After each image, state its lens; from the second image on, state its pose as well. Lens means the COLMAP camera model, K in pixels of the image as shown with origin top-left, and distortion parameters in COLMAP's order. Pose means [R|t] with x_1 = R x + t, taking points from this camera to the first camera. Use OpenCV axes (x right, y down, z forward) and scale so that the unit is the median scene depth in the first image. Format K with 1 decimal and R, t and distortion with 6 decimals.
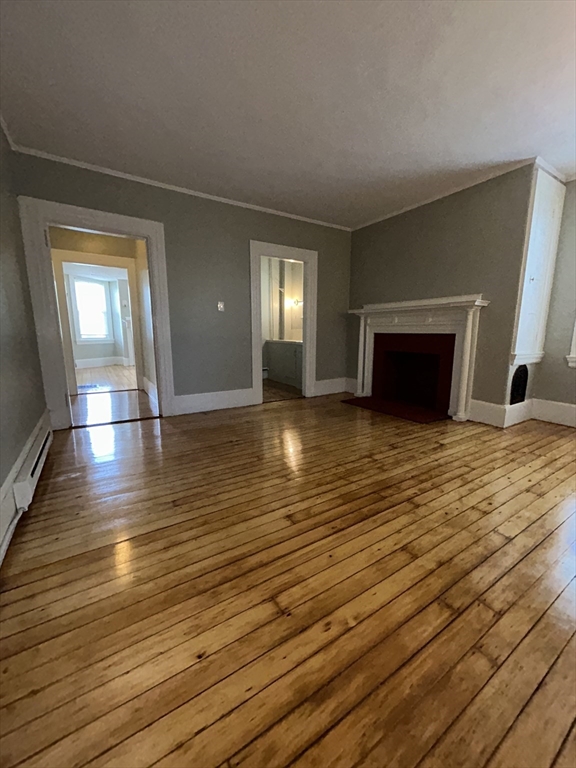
lens RADIAL K [[311.4, 0, 289.3], [0, 311.4, 385.2], [0, 0, 1]] dist [-0.000172, 0.000525]
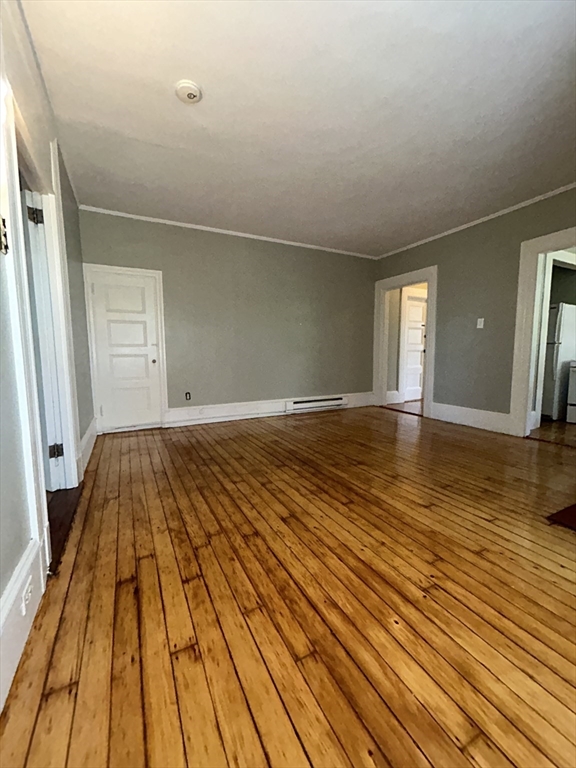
lens RADIAL K [[311.4, 0, 289.3], [0, 311.4, 385.2], [0, 0, 1]] dist [-0.000172, 0.000525]
pose [[-0.089498, 0.099117, -0.991043, 1.464222], [-0.163043, 0.980155, 0.112752, -0.126079], [0.982551, 0.171674, -0.071561, 0.883632]]
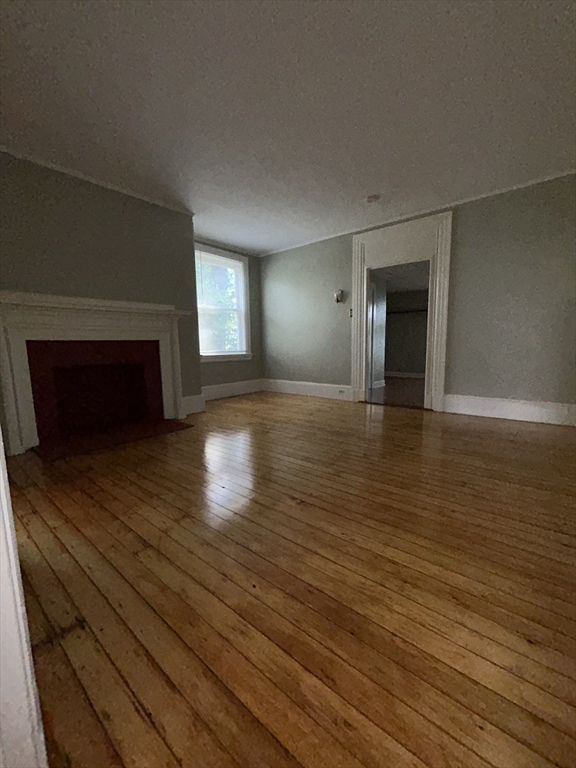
lens RADIAL K [[311.4, 0, 289.3], [0, 311.4, 385.2], [0, 0, 1]] dist [-0.000172, 0.000525]
pose [[-0.302371, -0.121233, 0.945449, -0.958327], [0.170629, 0.968973, 0.178820, -0.212047], [-0.937794, 0.215391, -0.272303, 1.467035]]
